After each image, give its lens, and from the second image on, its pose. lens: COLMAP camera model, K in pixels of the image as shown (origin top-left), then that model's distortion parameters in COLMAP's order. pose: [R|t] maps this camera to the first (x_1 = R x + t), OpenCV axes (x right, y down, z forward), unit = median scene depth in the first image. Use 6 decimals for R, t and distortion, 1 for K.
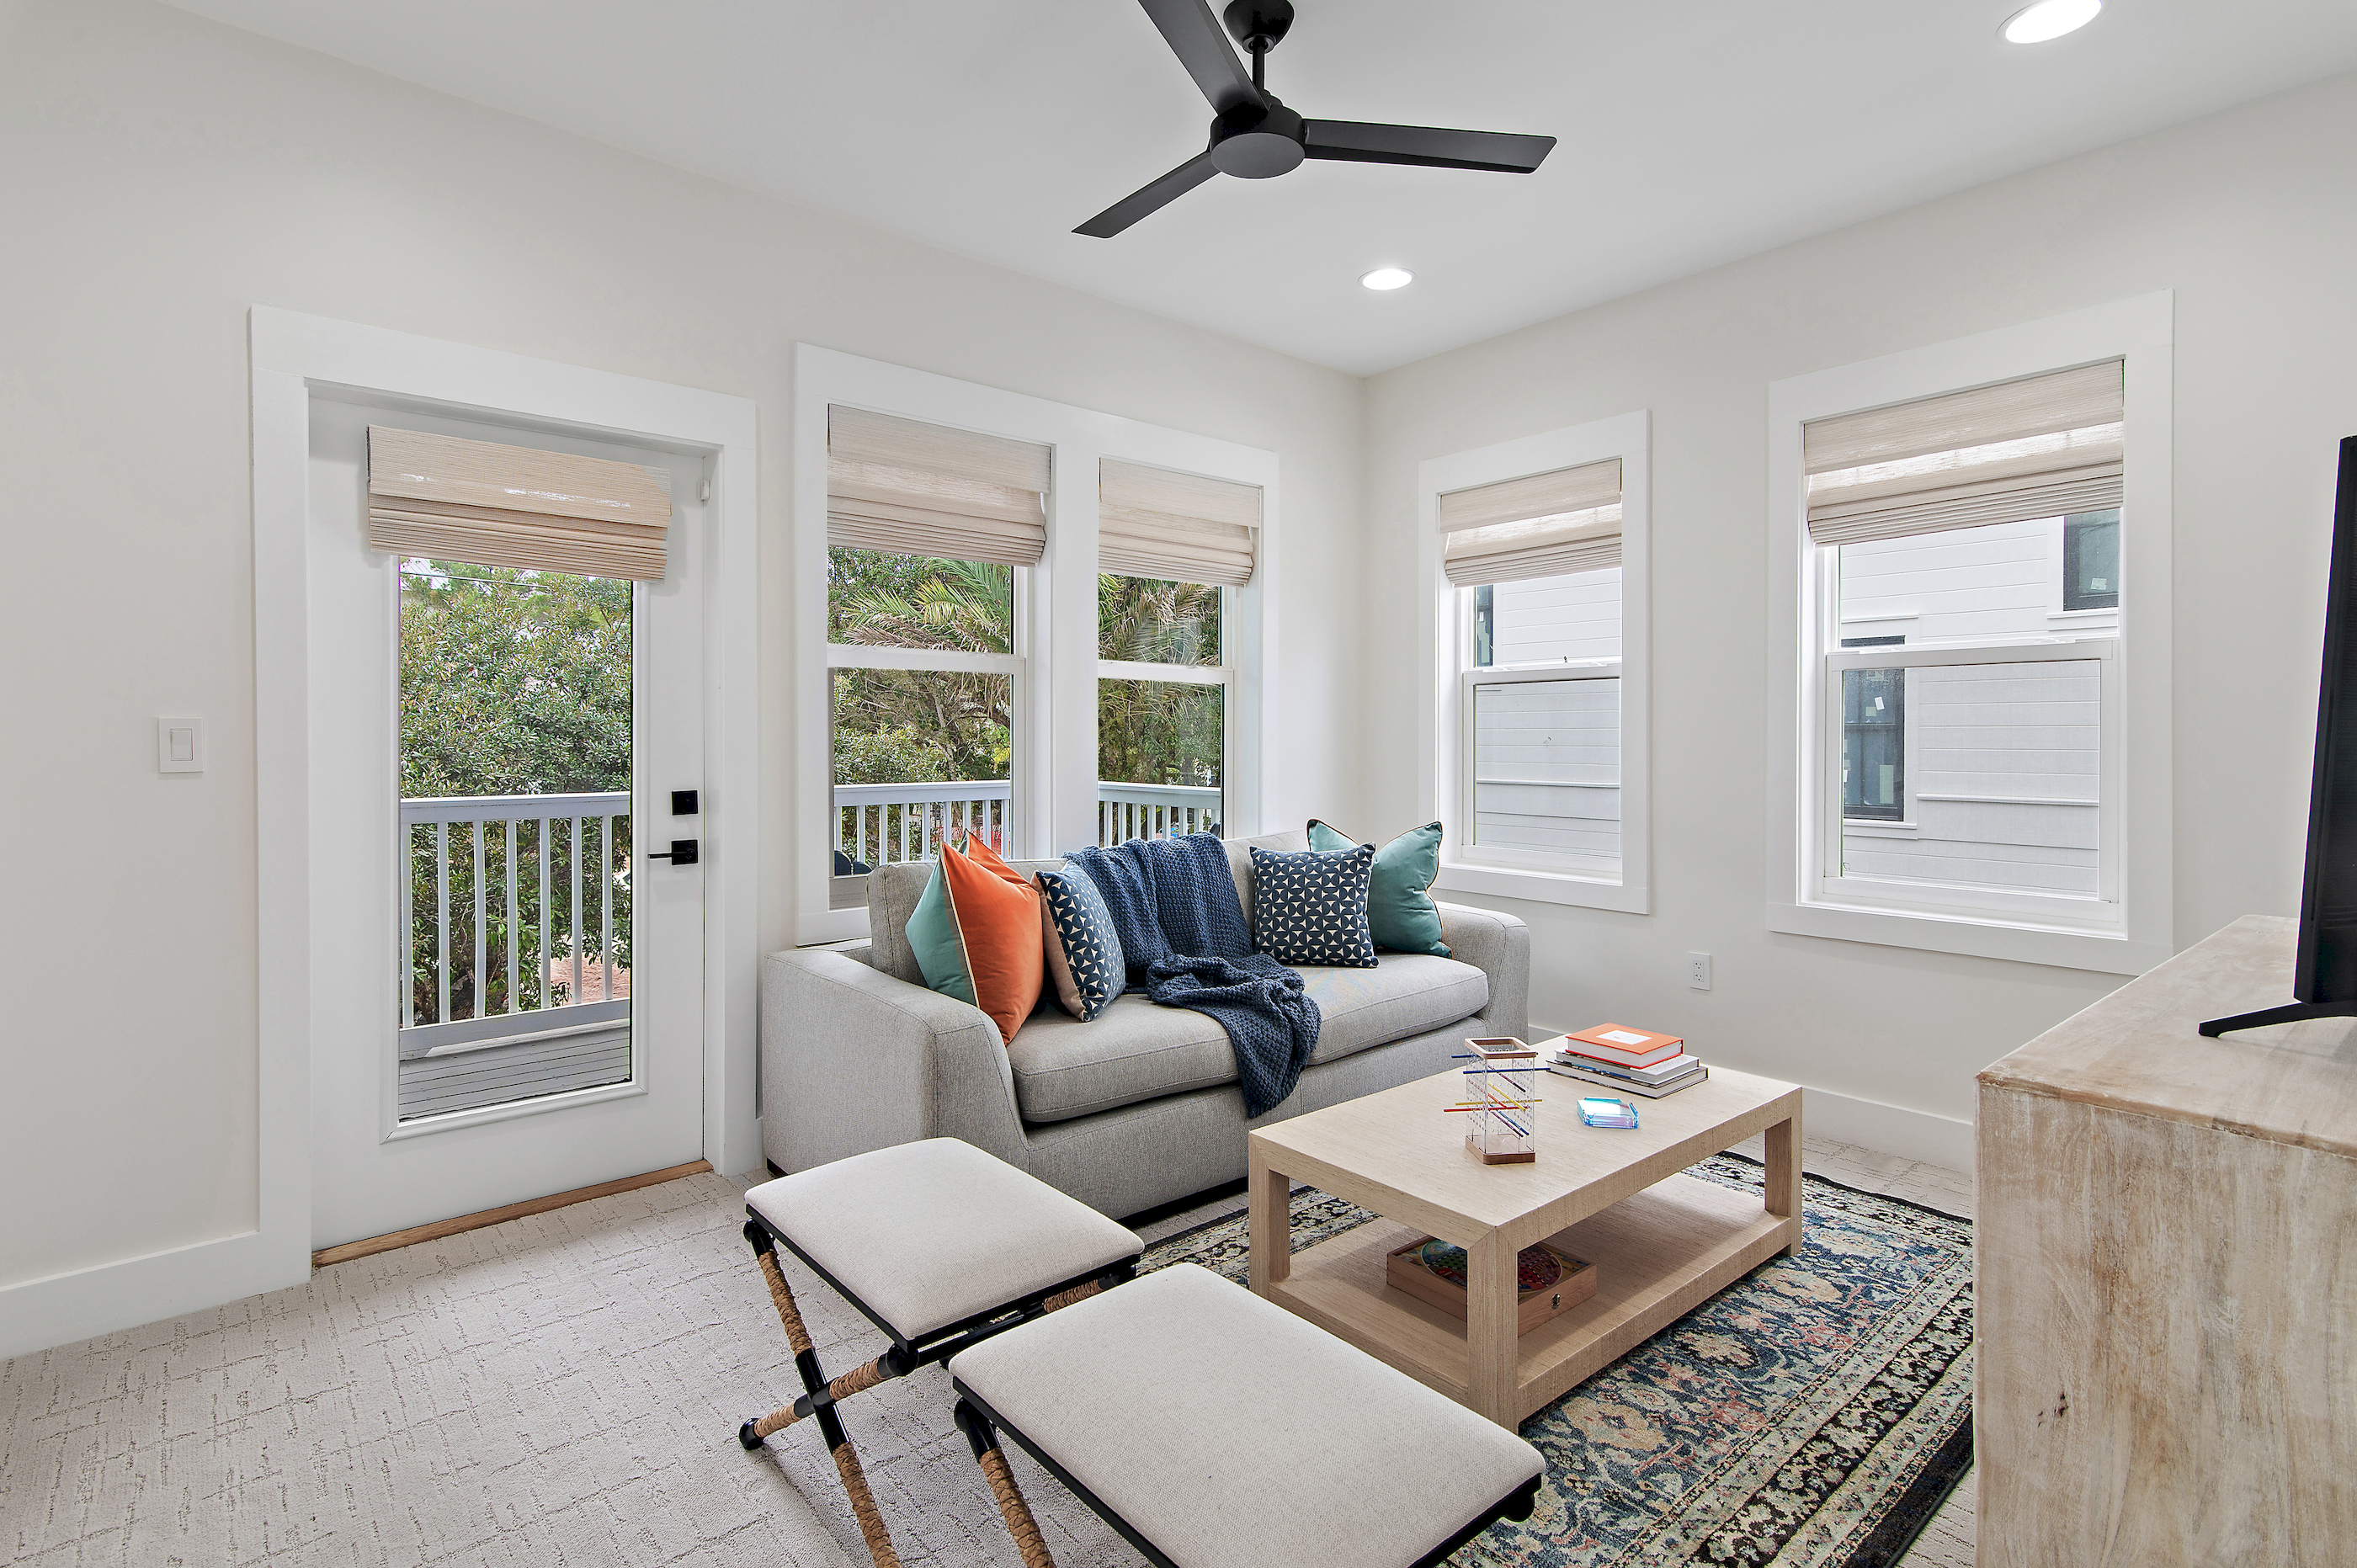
lens RADIAL K [[1172.2, 0, 1190.1], [0, 1172.2, 770.5], [0, 0, 1]] dist [0.016174, -0.000469]
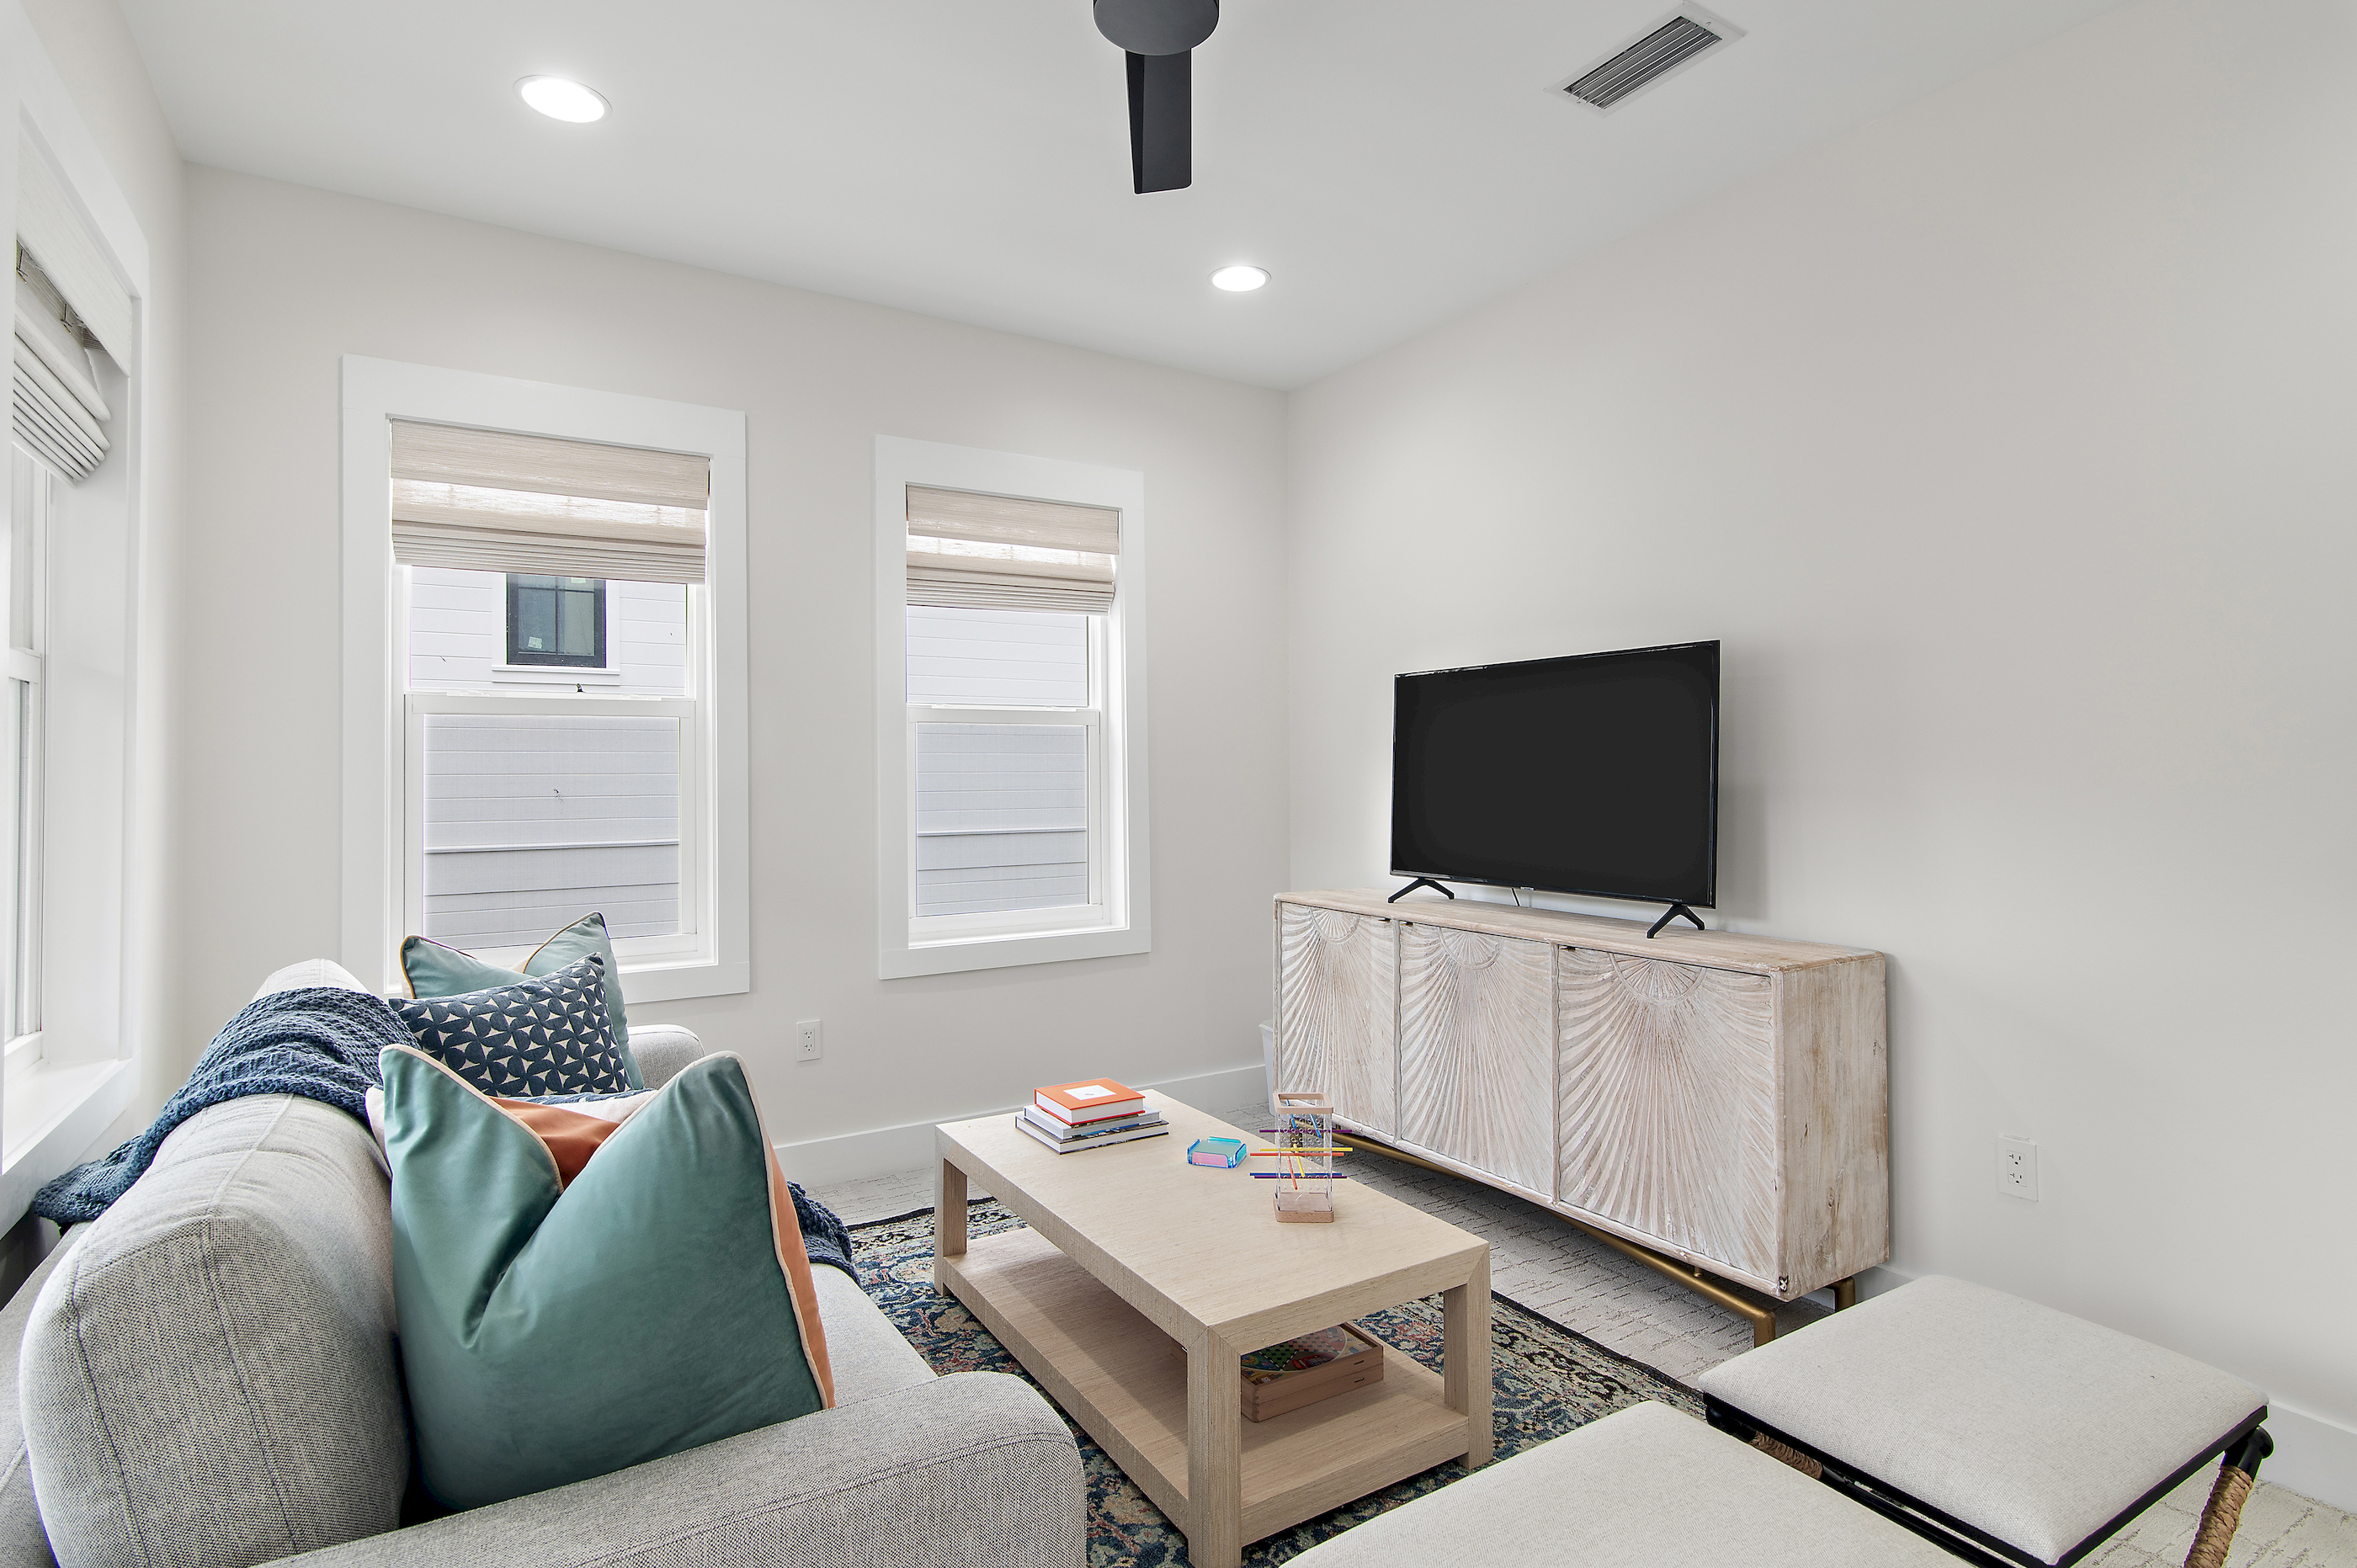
lens RADIAL K [[1172.2, 0, 1183.5], [0, 1172.2, 771.3], [0, 0, 1]] dist [0.016174, -0.000469]
pose [[0.147091, 0.001606, 0.989122, -0.556352], [0.038066, 0.999249, -0.007283, -0.028782], [-0.988390, 0.038723, 0.146919, 0.727648]]
